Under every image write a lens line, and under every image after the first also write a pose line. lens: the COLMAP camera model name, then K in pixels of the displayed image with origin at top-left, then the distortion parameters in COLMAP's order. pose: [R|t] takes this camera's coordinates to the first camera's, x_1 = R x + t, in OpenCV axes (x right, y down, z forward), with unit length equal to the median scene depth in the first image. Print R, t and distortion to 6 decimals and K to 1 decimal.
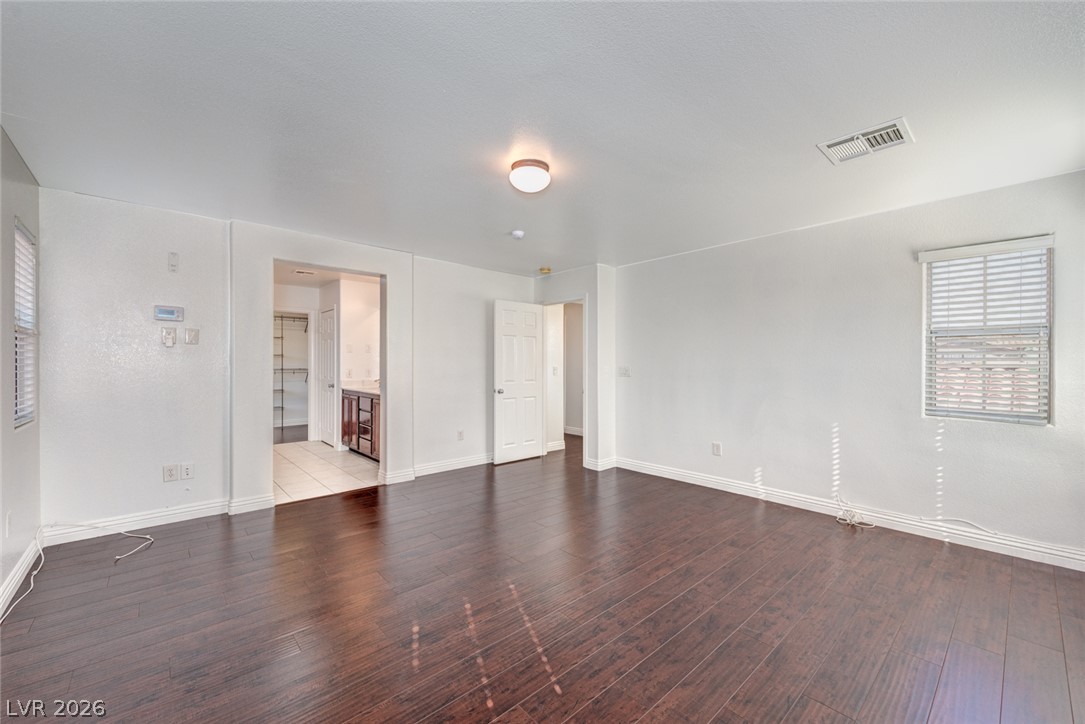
lens RADIAL K [[430.9, 0, 545.4], [0, 430.9, 361.5], [0, 0, 1]] dist [0.002057, -0.000112]
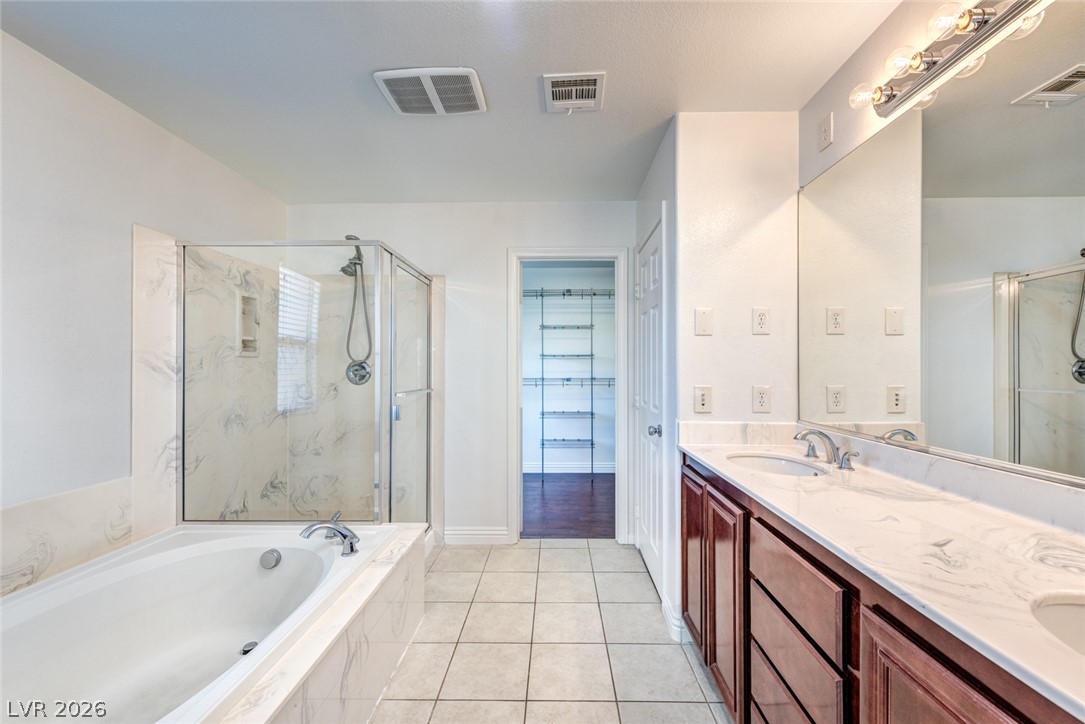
lens RADIAL K [[430.9, 0, 547.3], [0, 430.9, 364.6], [0, 0, 1]] dist [0.002057, -0.000112]
pose [[0.721639, -0.001132, -0.692269, -0.306547], [-0.002939, 0.999985, -0.004699, 0.001816], [0.692264, 0.005426, 0.721624, 0.666790]]
